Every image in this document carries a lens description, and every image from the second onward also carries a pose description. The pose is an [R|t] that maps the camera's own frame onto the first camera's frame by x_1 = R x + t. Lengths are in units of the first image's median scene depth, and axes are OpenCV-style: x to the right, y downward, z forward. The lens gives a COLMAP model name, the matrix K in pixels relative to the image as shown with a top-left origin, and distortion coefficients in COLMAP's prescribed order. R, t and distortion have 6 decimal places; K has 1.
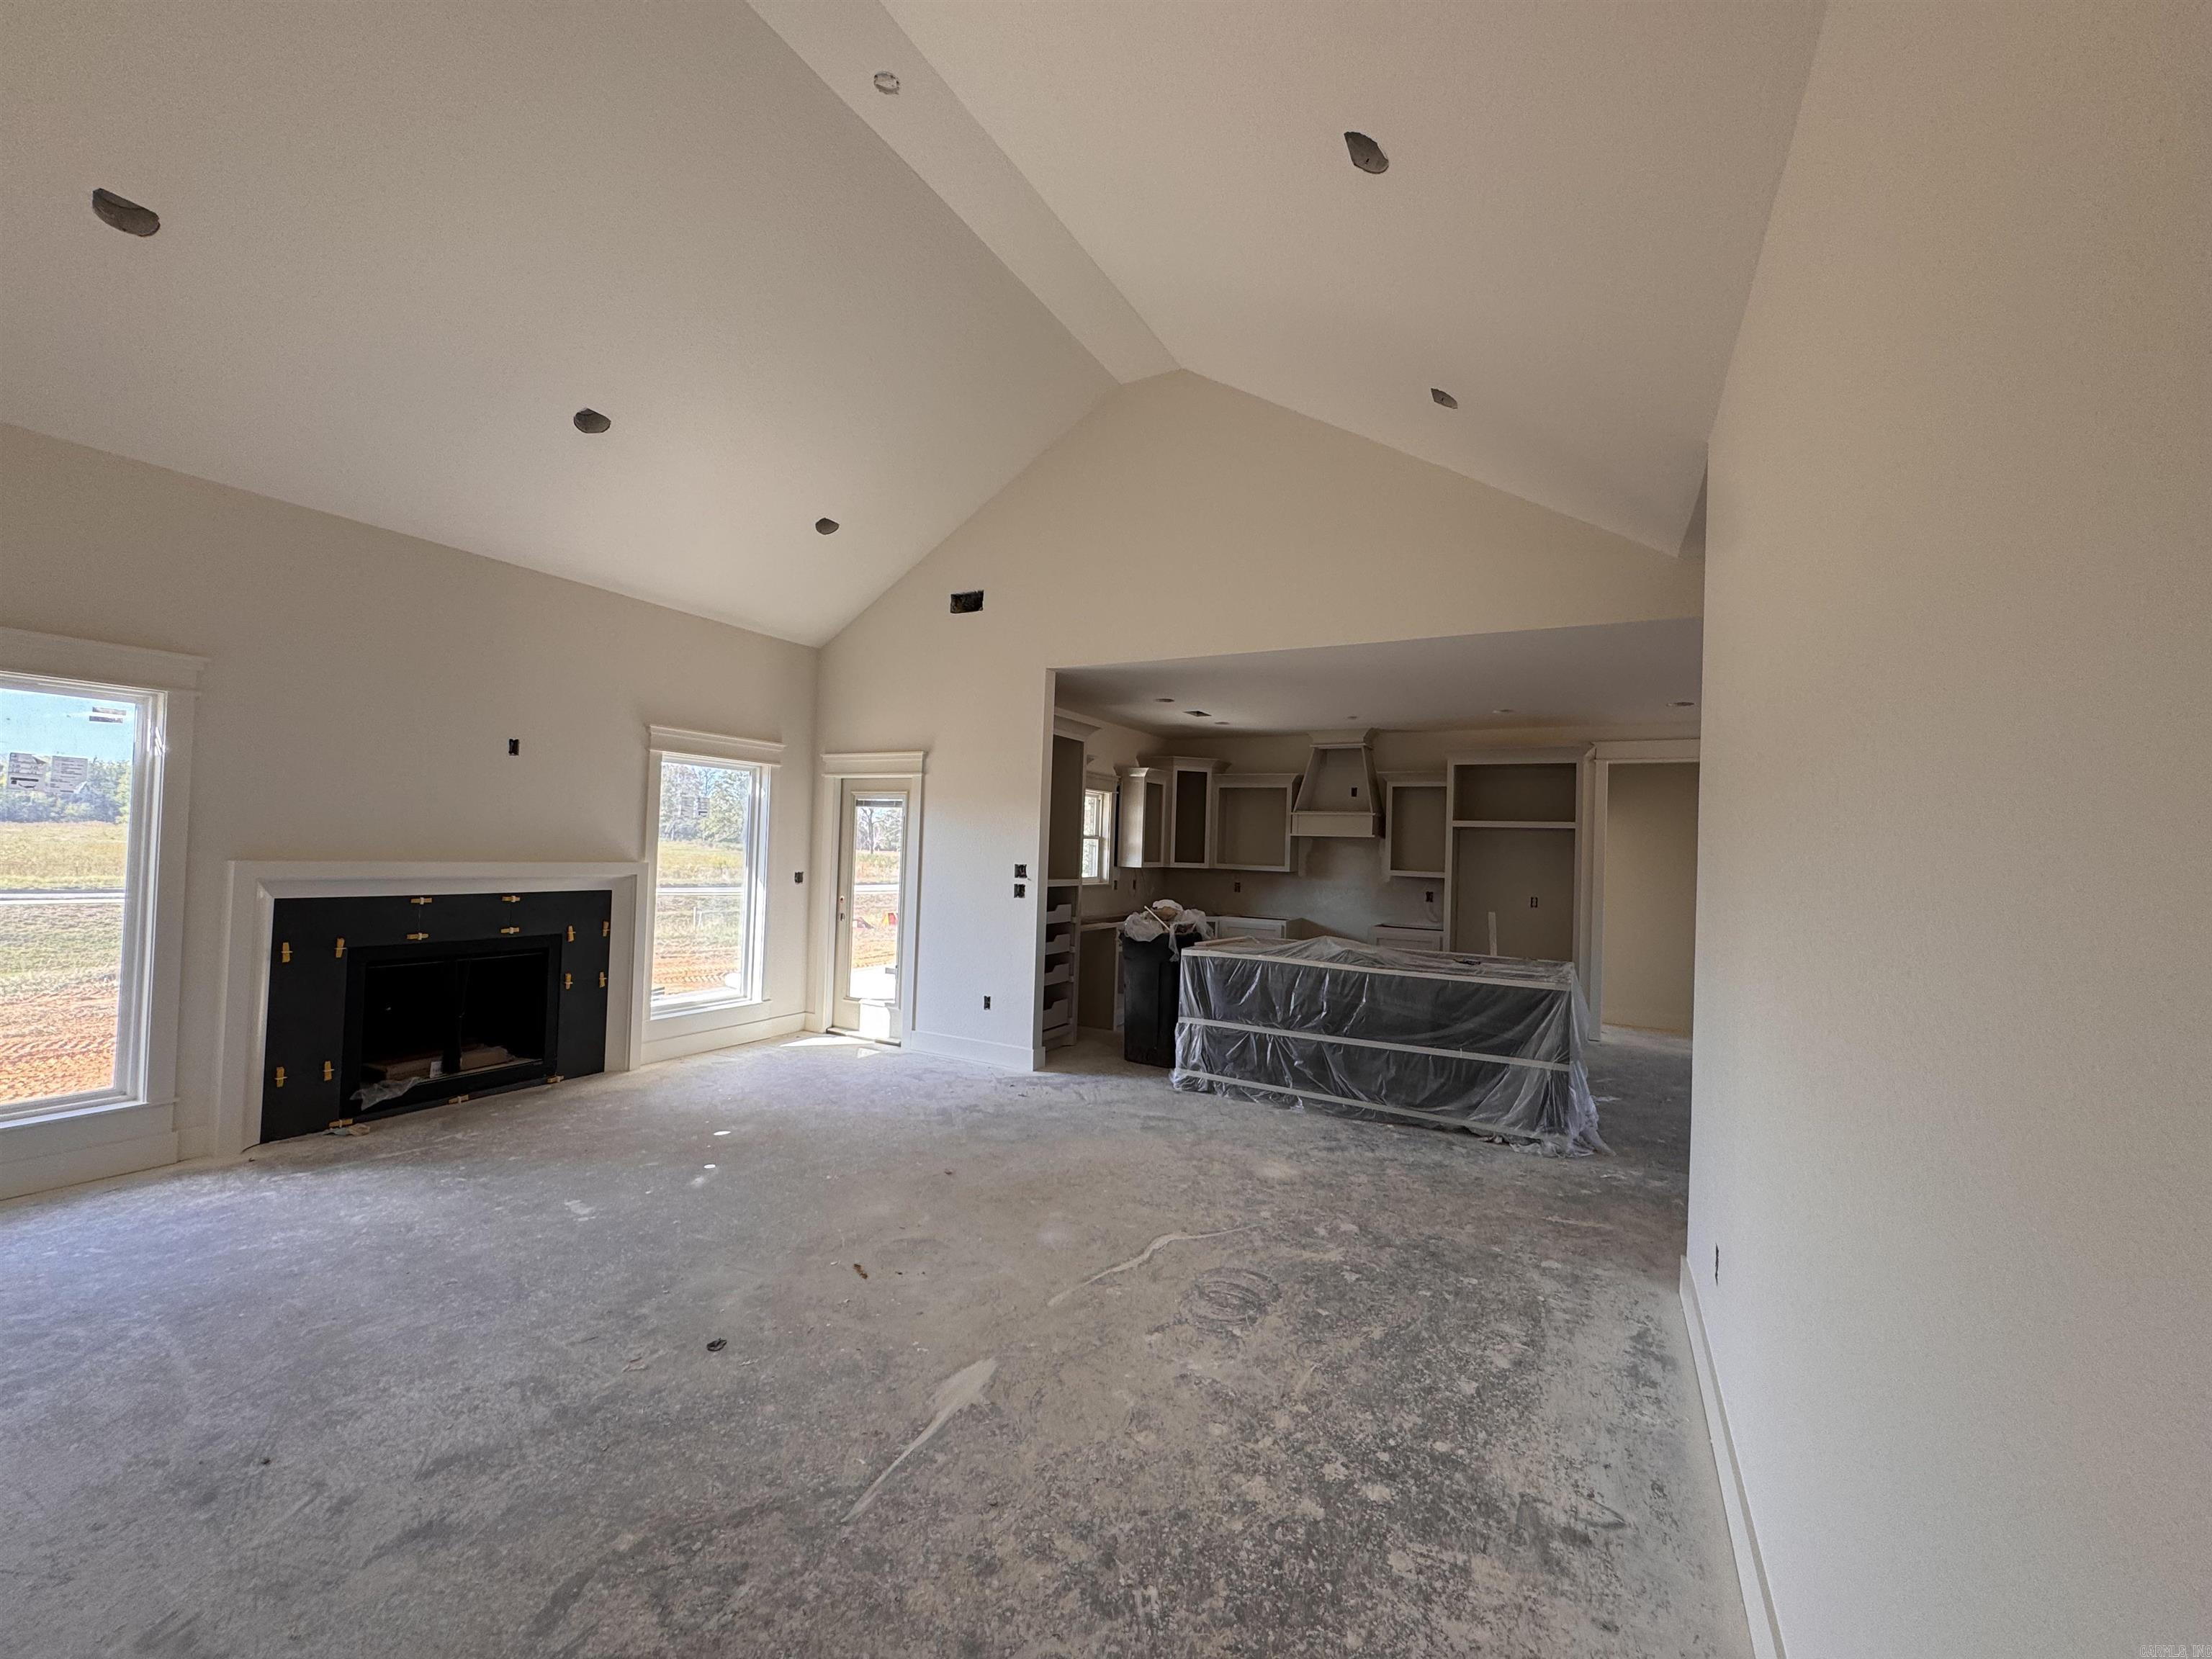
lens RADIAL K [[884.5, 0, 1106.0], [0, 884.5, 829.5], [0, 0, 1]] dist [-0.002618, -0.000414]
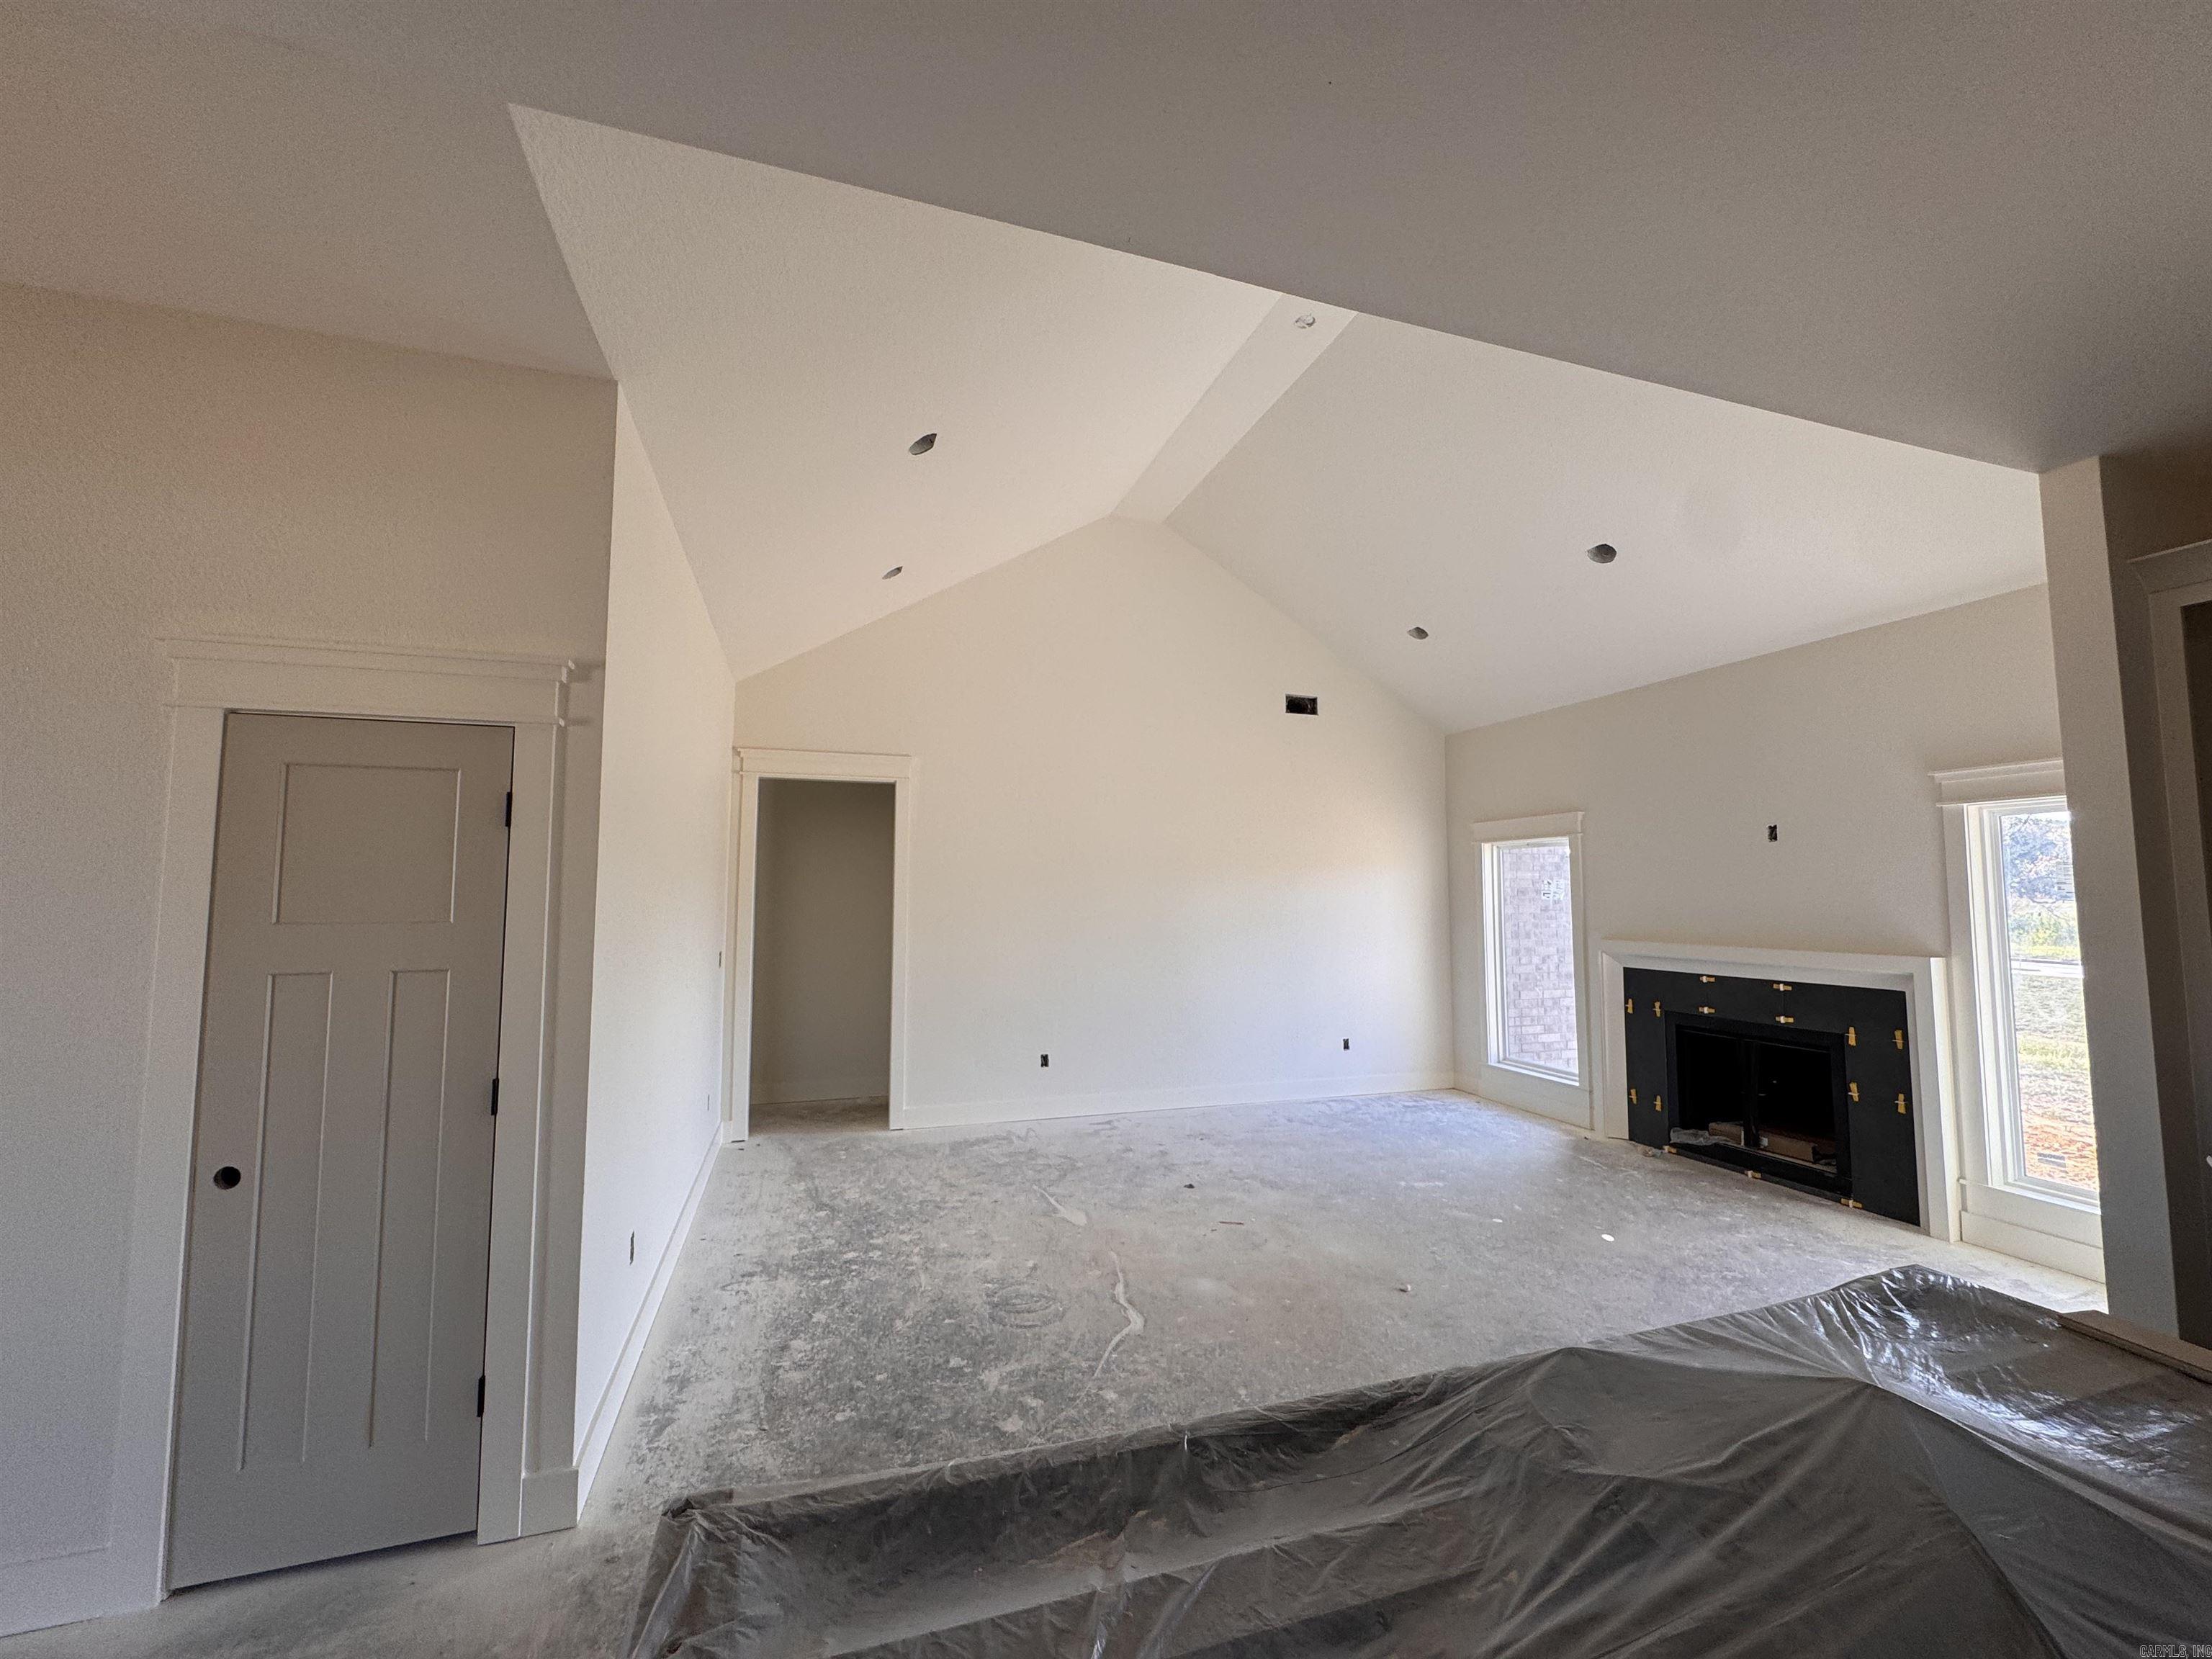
lens RADIAL K [[884.5, 0, 1106.0], [0, 884.5, 829.5], [0, 0, 1]] dist [-0.002618, -0.000414]
pose [[-0.683317, -0.092312, -0.724262, 0.636764], [-0.011354, 0.993199, -0.115878, 0.029791], [0.730033, -0.070958, -0.679718, 1.263293]]
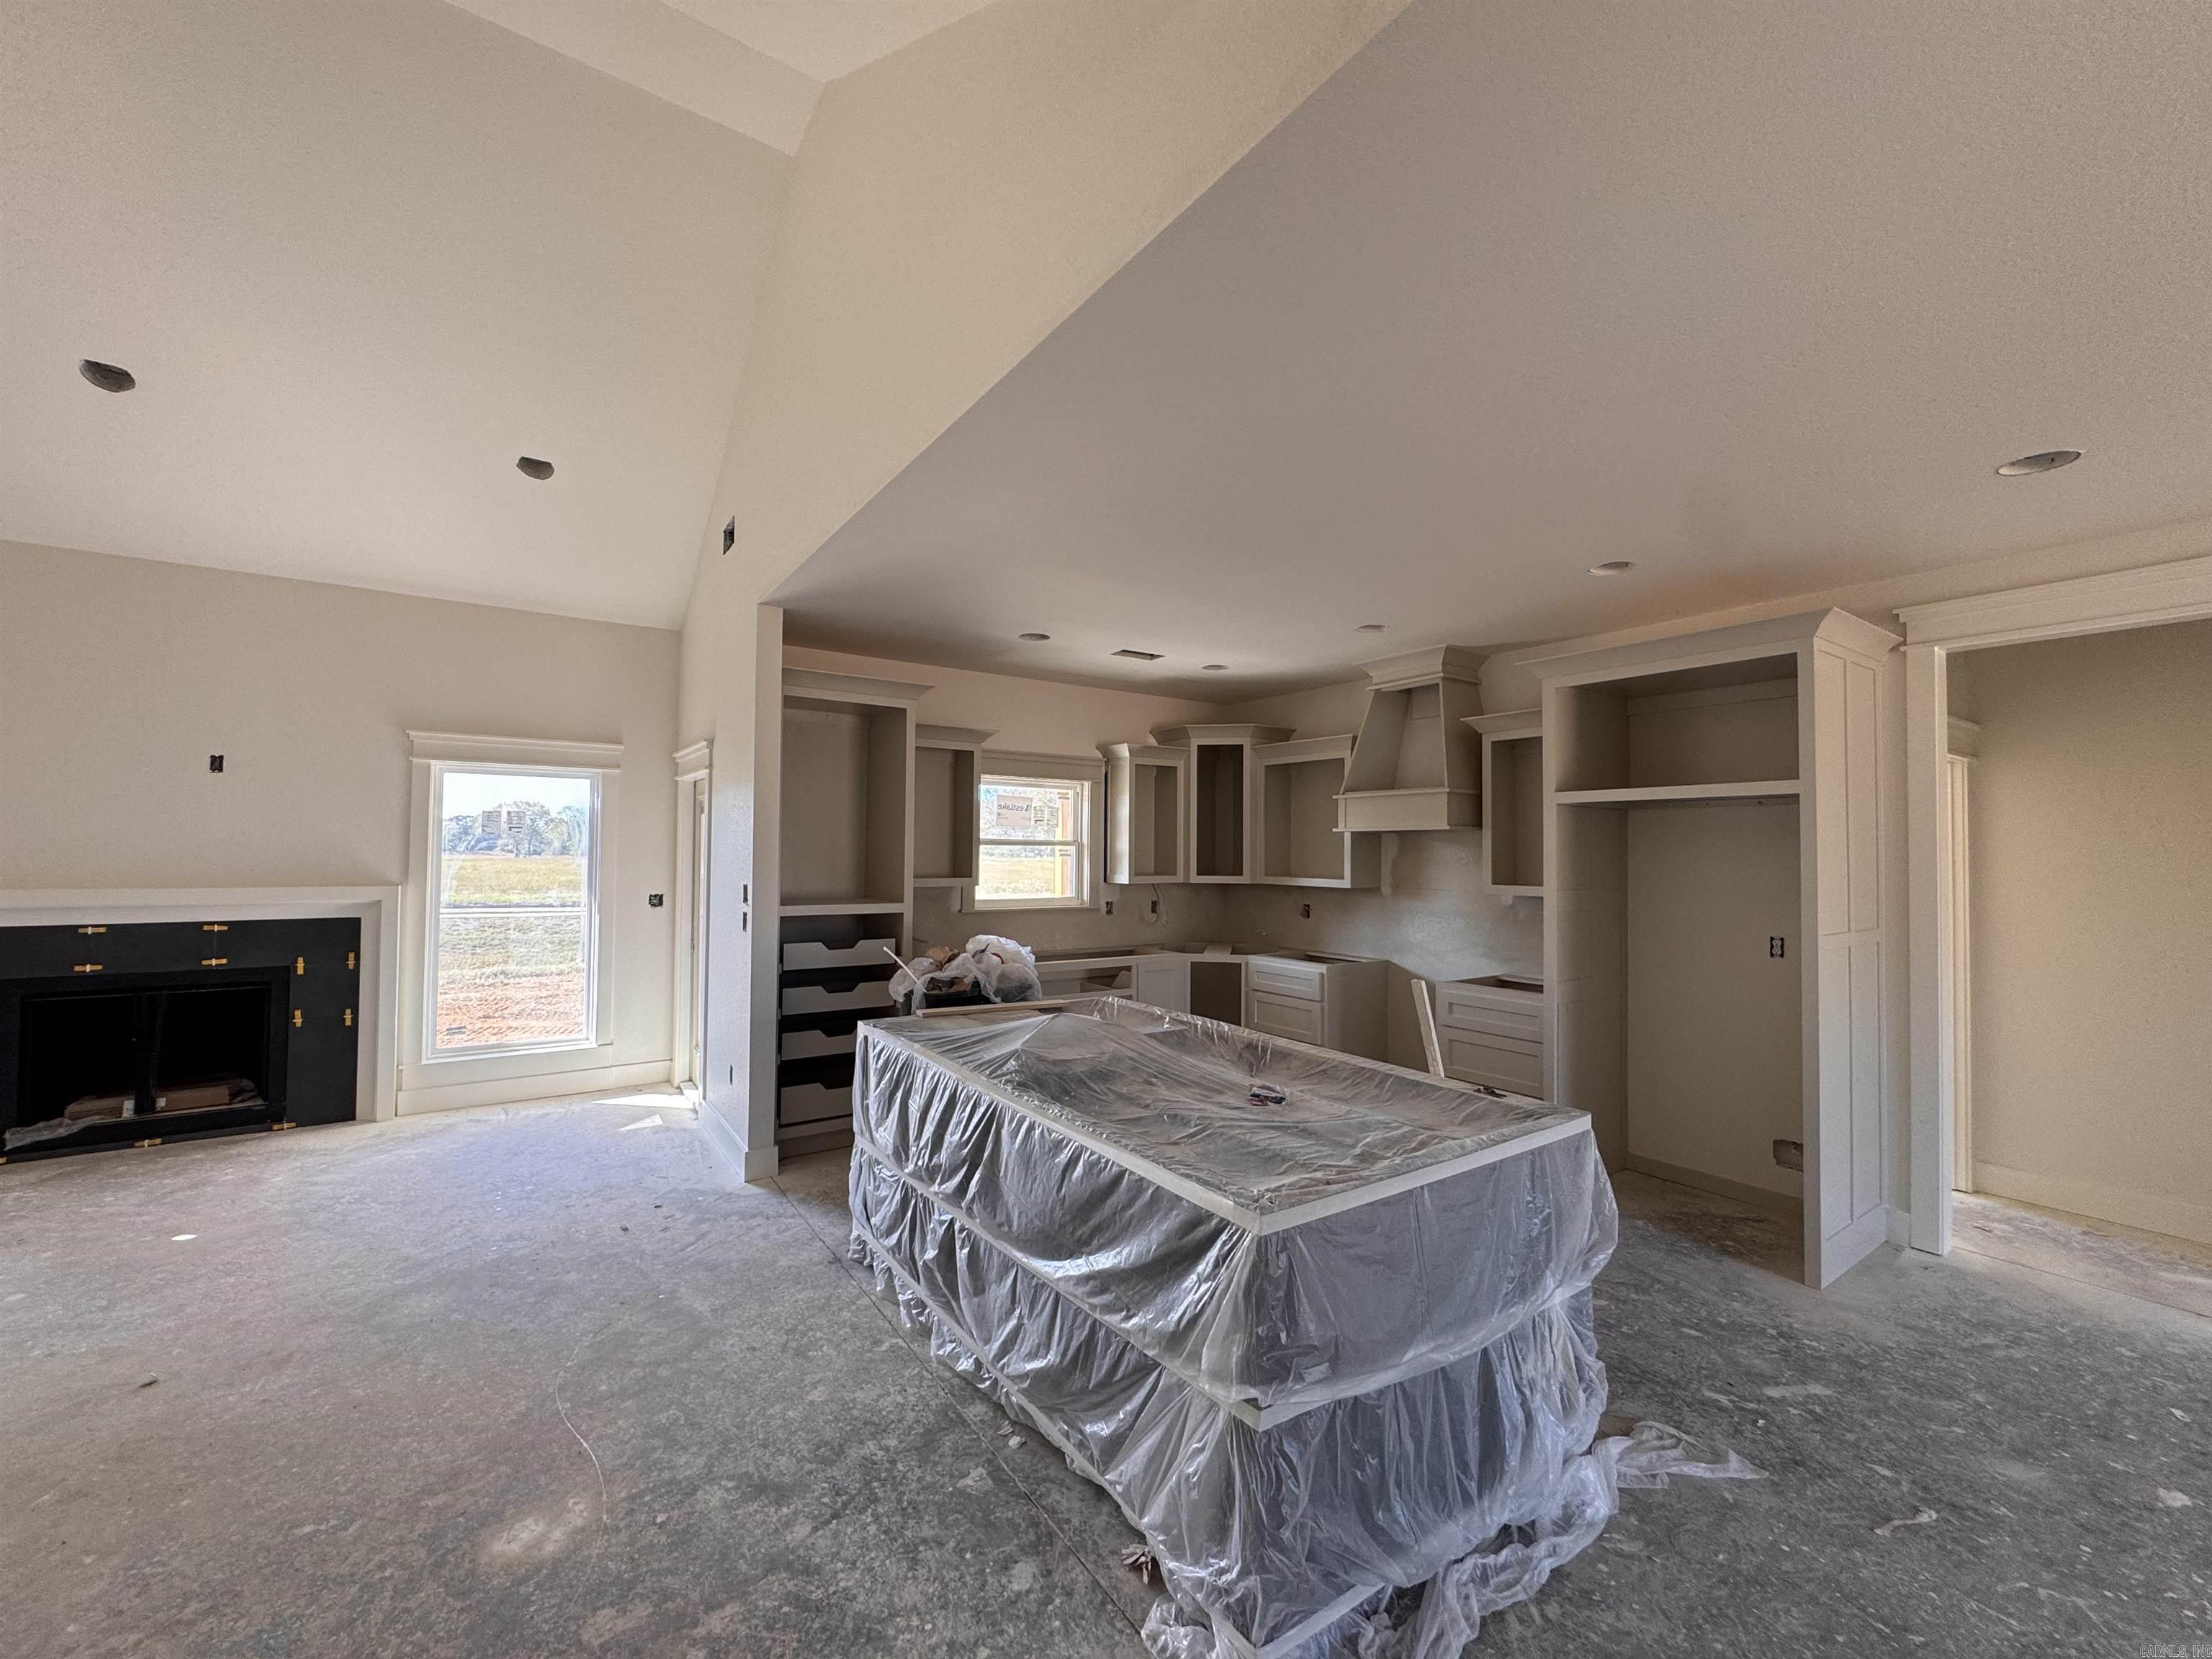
lens RADIAL K [[884.5, 0, 1106.0], [0, 884.5, 829.5], [0, 0, 1]] dist [-0.002618, -0.000414]
pose [[0.893540, -0.036102, -0.447529, 0.643327], [0.029967, 0.999335, -0.020783, 0.025527], [0.447982, 0.005159, 0.894028, 0.661929]]
